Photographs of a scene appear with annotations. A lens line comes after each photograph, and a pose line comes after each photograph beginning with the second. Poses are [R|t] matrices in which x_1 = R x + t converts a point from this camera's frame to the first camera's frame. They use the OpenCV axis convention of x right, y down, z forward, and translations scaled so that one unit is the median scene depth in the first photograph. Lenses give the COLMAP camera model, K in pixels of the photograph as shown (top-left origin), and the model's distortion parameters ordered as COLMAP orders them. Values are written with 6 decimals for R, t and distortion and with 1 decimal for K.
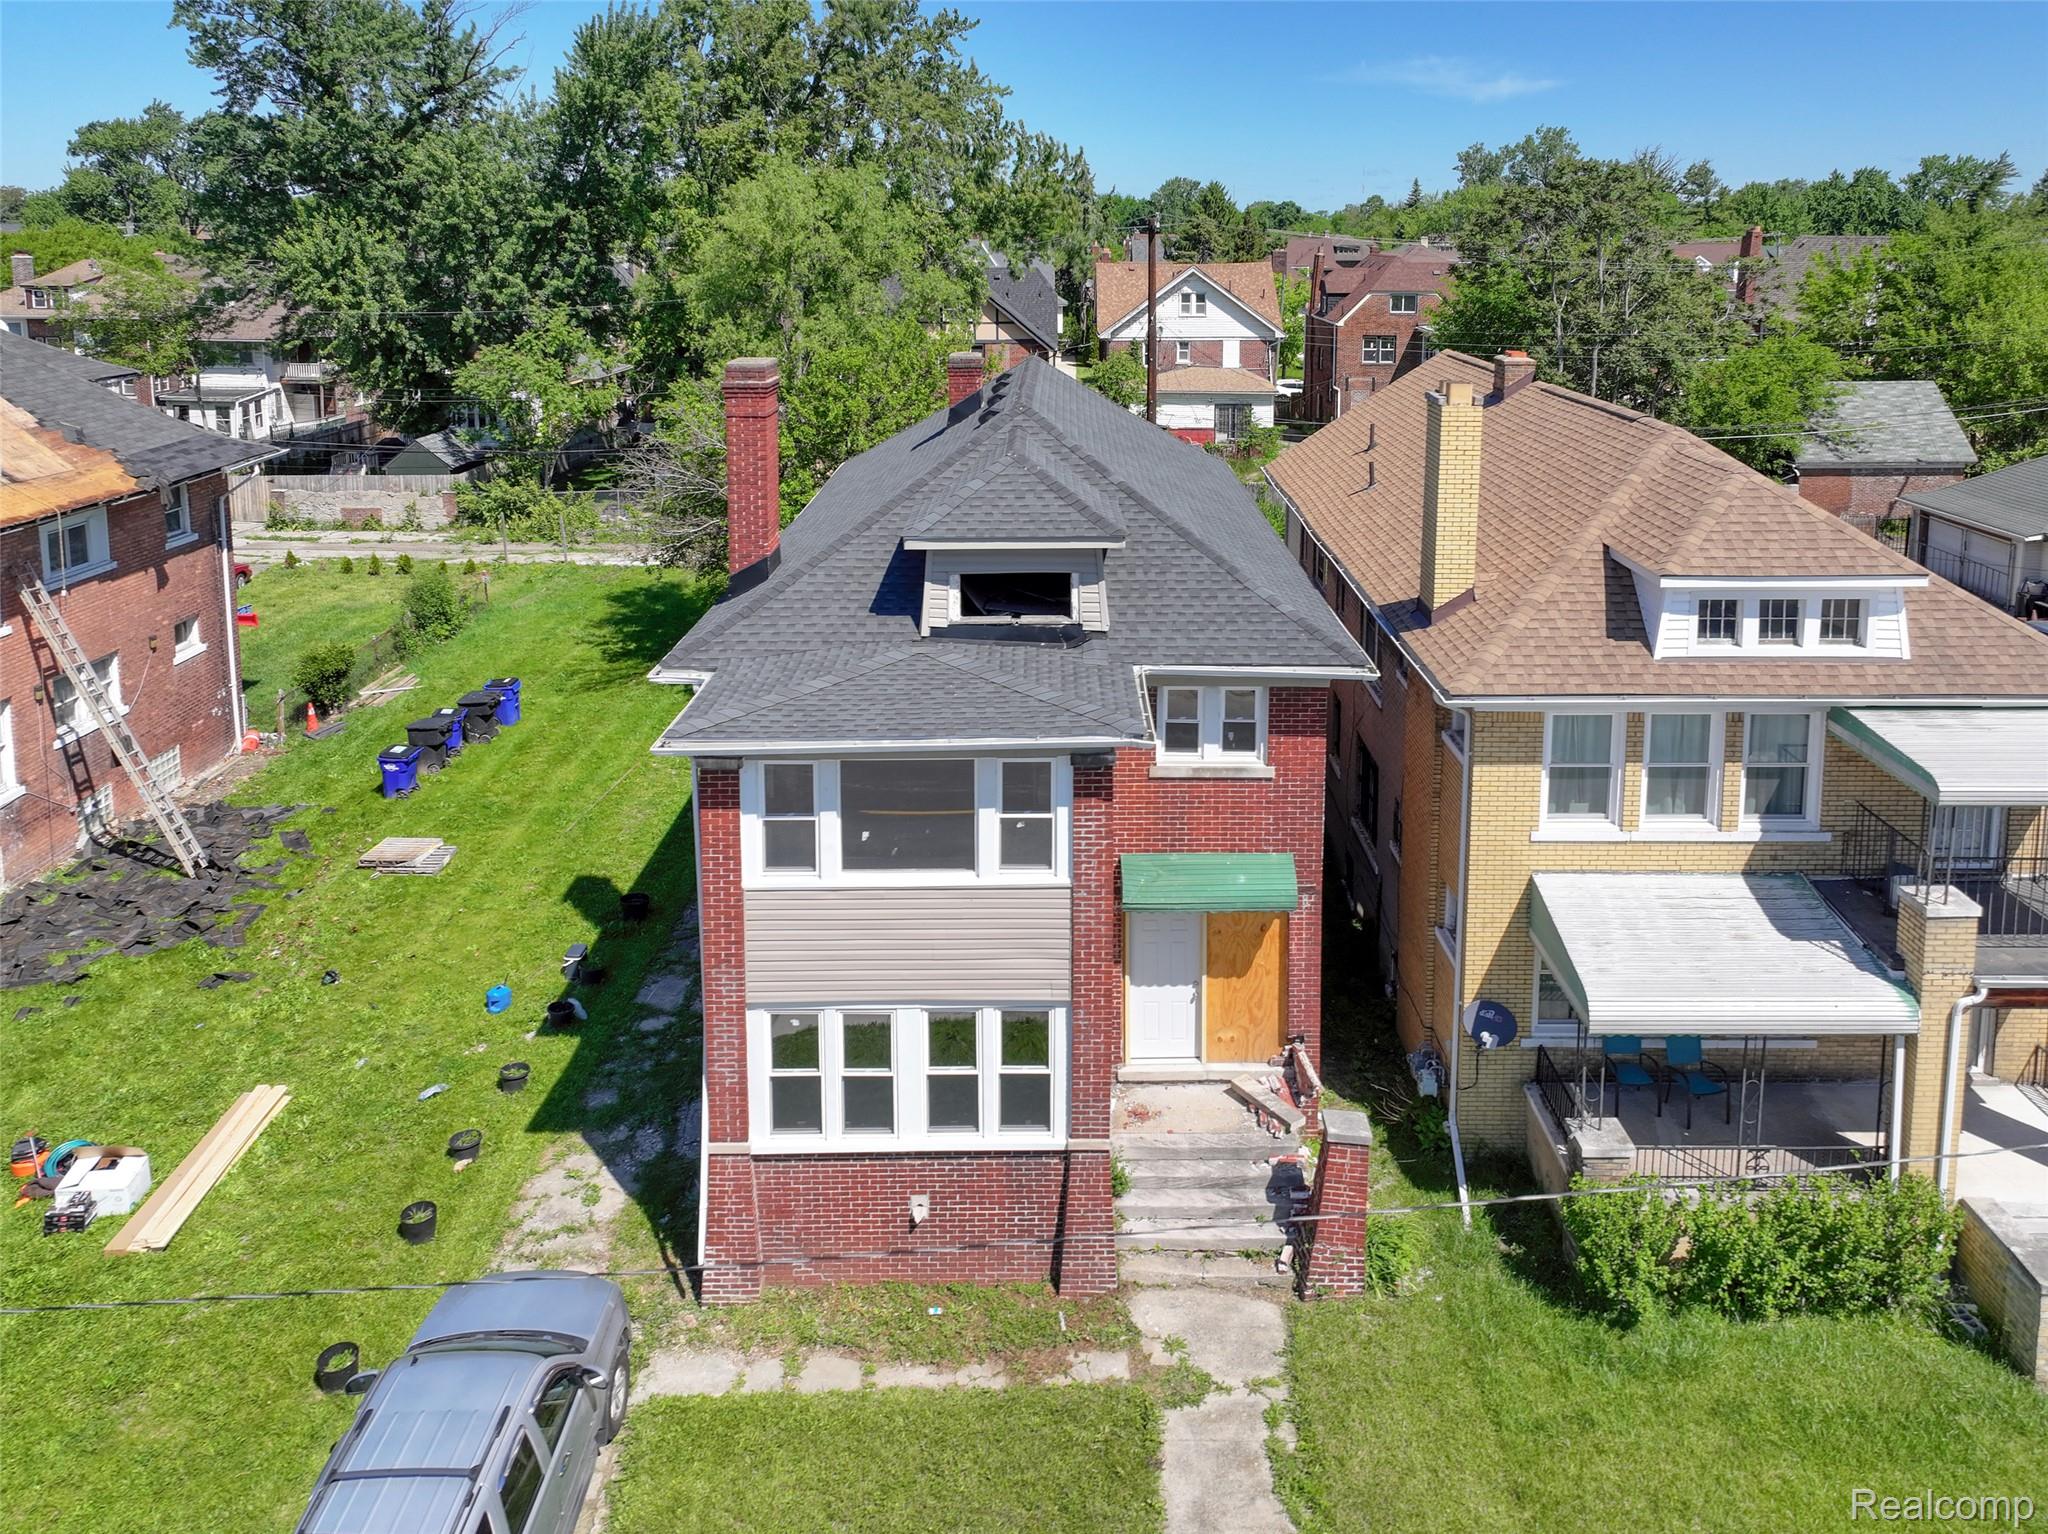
lens RADIAL K [[1534.1, 0, 1056.8], [0, 1534.1, 455.5], [0, 0, 1]] dist [0.007460, -0.002064]
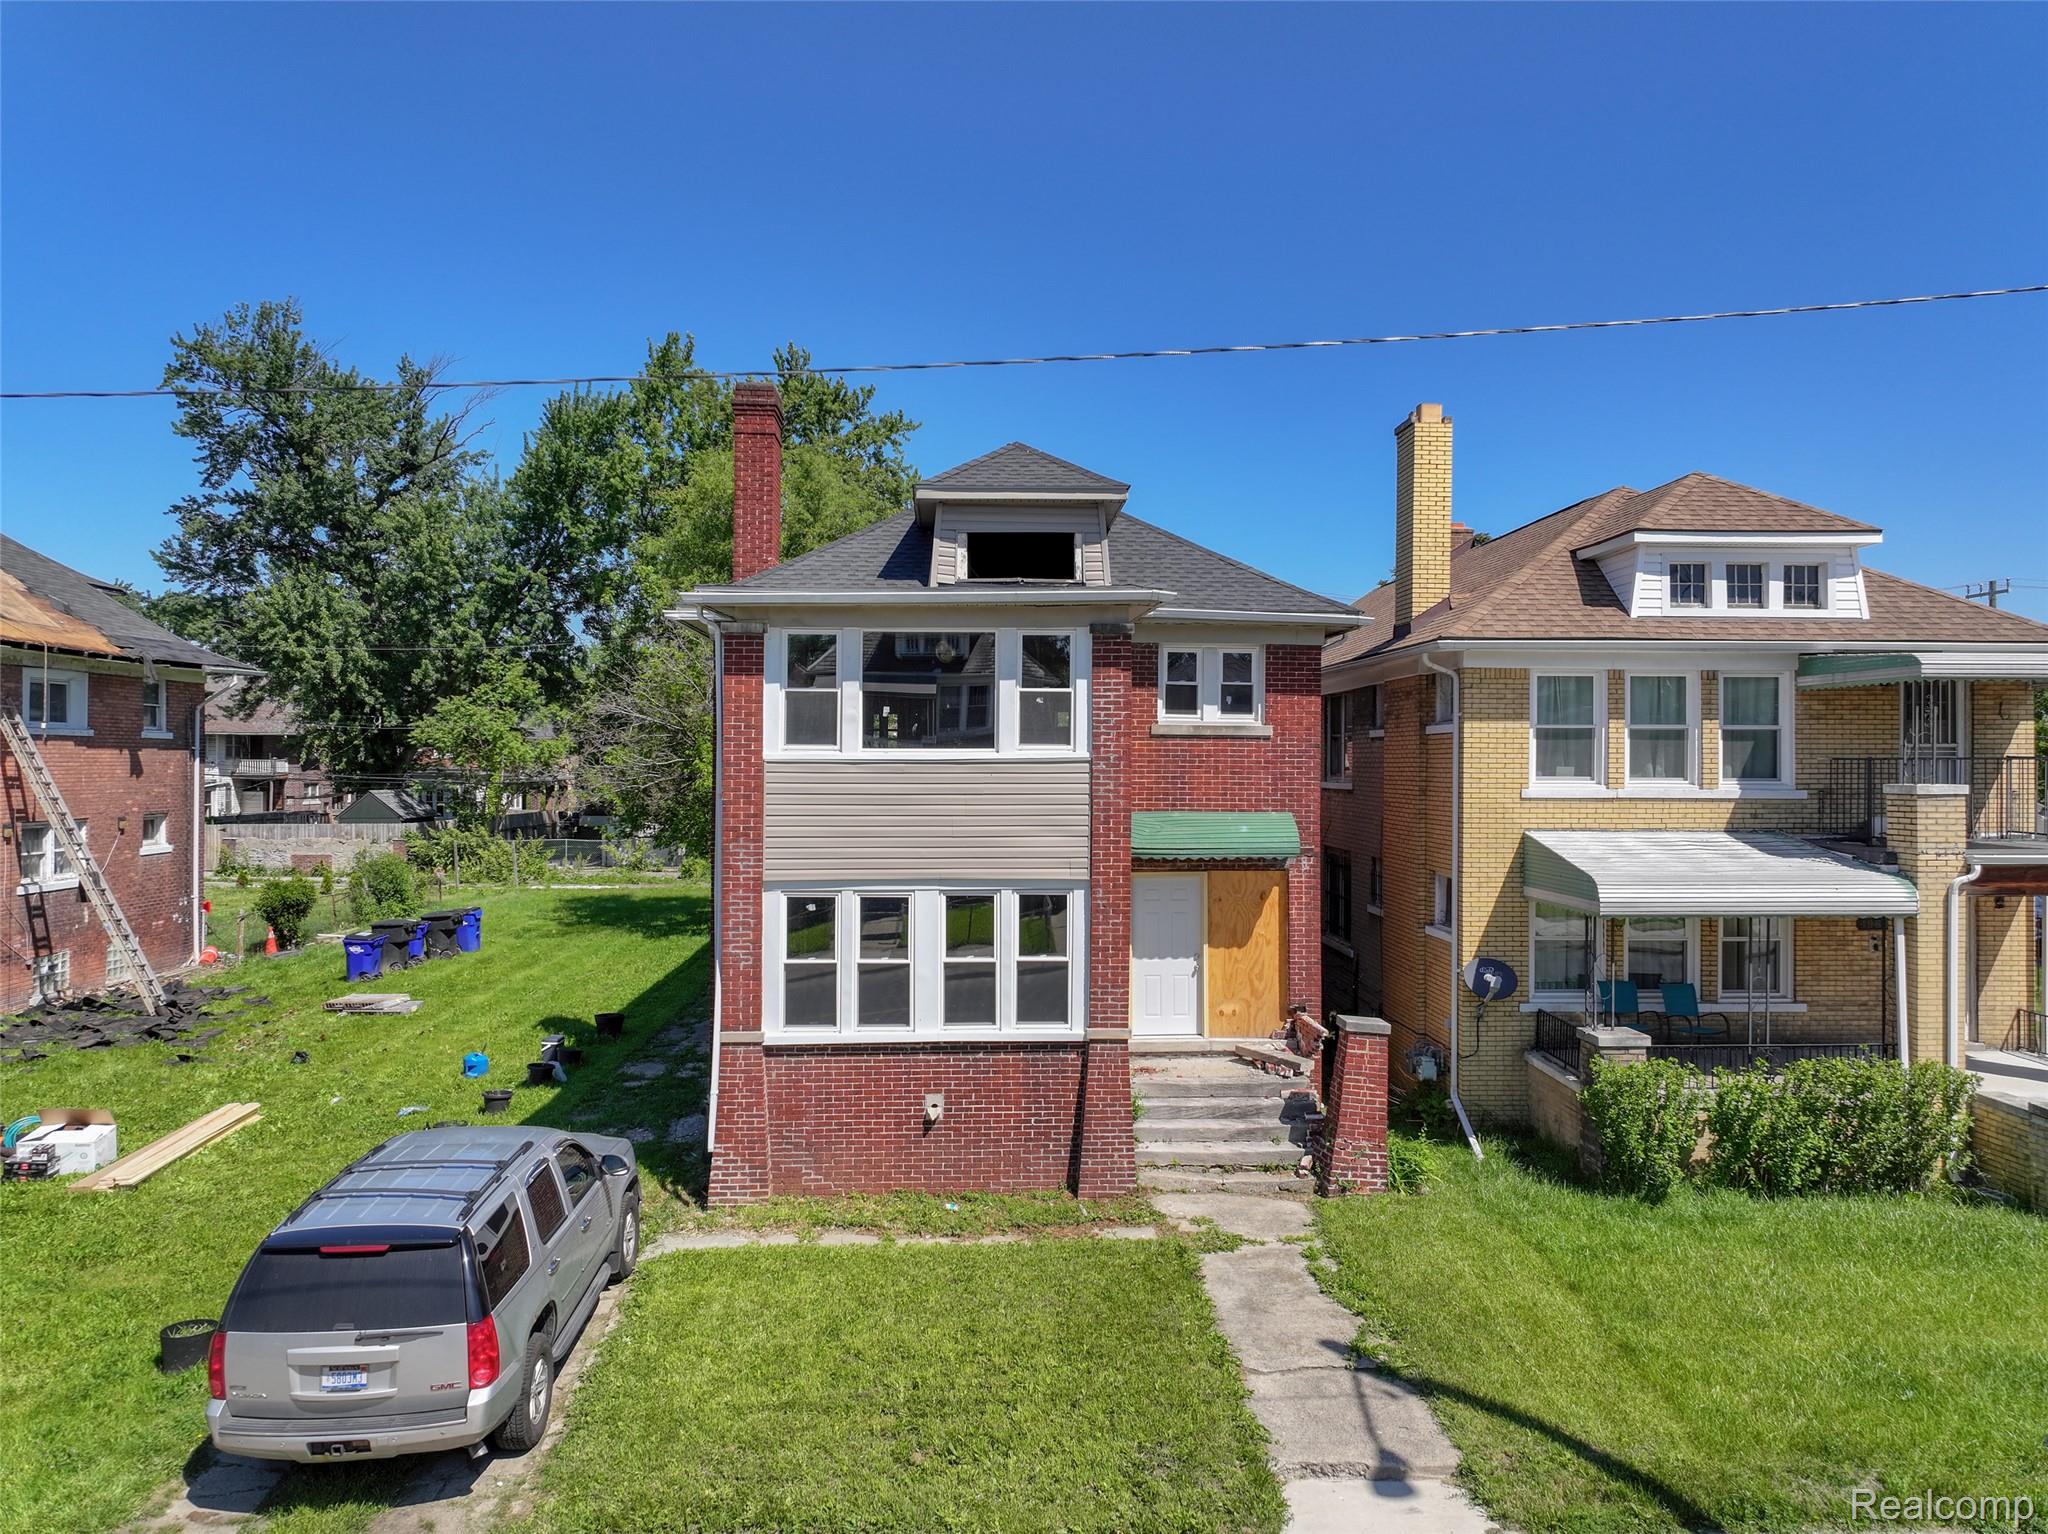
lens RADIAL K [[1453.8, 0, 1024.0], [0, 1453.8, 767.0], [0, 0, 1]] dist [0.005551, 0.006265]
pose [[0.999155, 0.002994, 0.041000, -0.064519], [0.002597, 0.990757, -0.135627, 0.365006], [-0.041027, 0.135618, 0.989911, 0.047913]]
